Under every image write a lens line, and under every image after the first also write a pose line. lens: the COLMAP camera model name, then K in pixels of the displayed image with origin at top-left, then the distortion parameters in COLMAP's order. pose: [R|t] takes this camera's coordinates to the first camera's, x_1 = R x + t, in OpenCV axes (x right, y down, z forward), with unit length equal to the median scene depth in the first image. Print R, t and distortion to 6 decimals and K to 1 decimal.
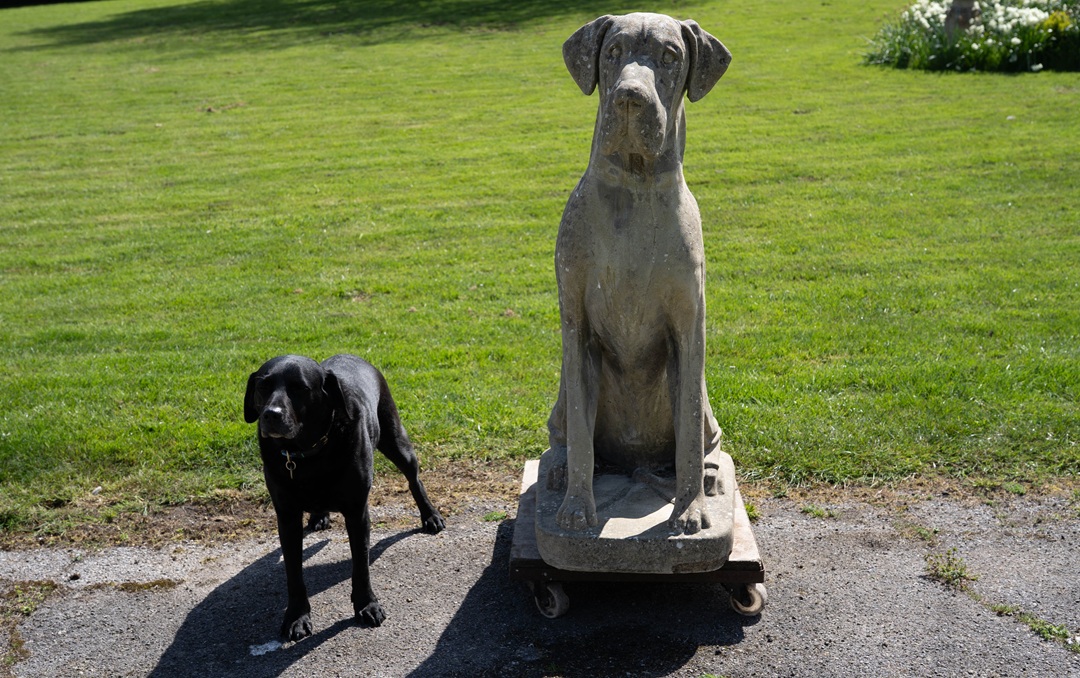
lens RADIAL K [[1348.6, 0, 505.7], [0, 1348.6, 316.8], [0, 0, 1]] dist [0.029475, 0.000000]
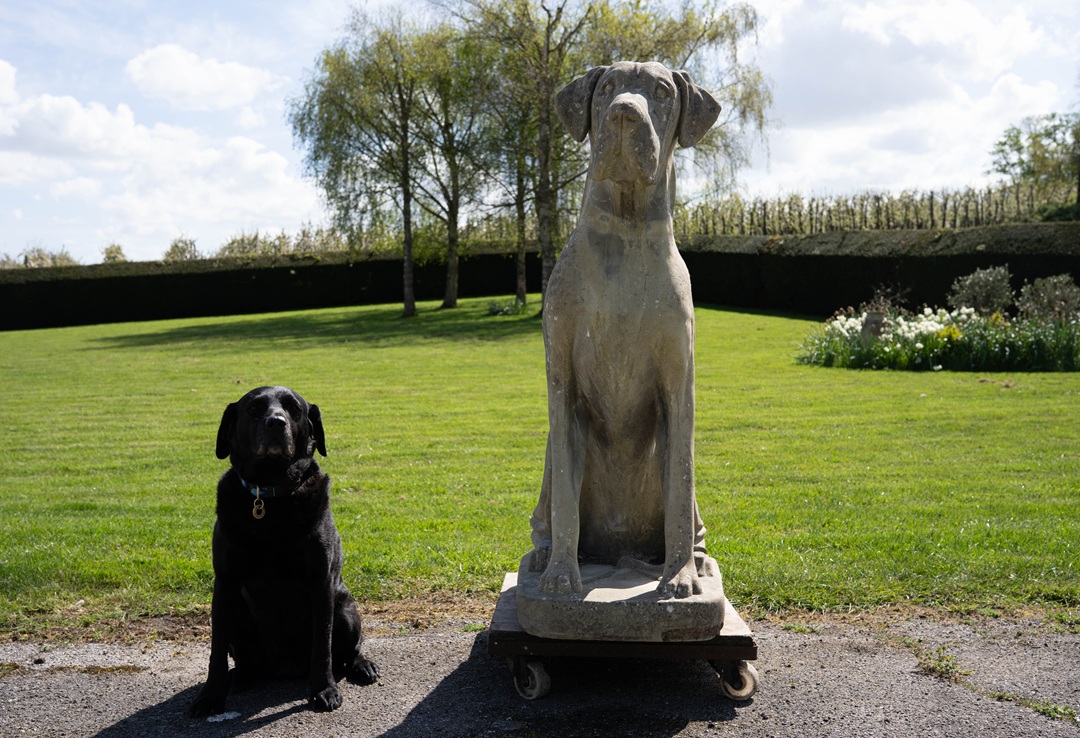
lens RADIAL K [[1134.8, 0, 505.4], [0, 1134.8, 380.4], [0, 0, 1]] dist [-0.060819, 0.000000]
pose [[0.999542, 0.028178, 0.011038, 0.000831], [-0.025424, 0.979714, -0.198781, 0.128247], [-0.016416, 0.198409, 0.979982, 0.148359]]
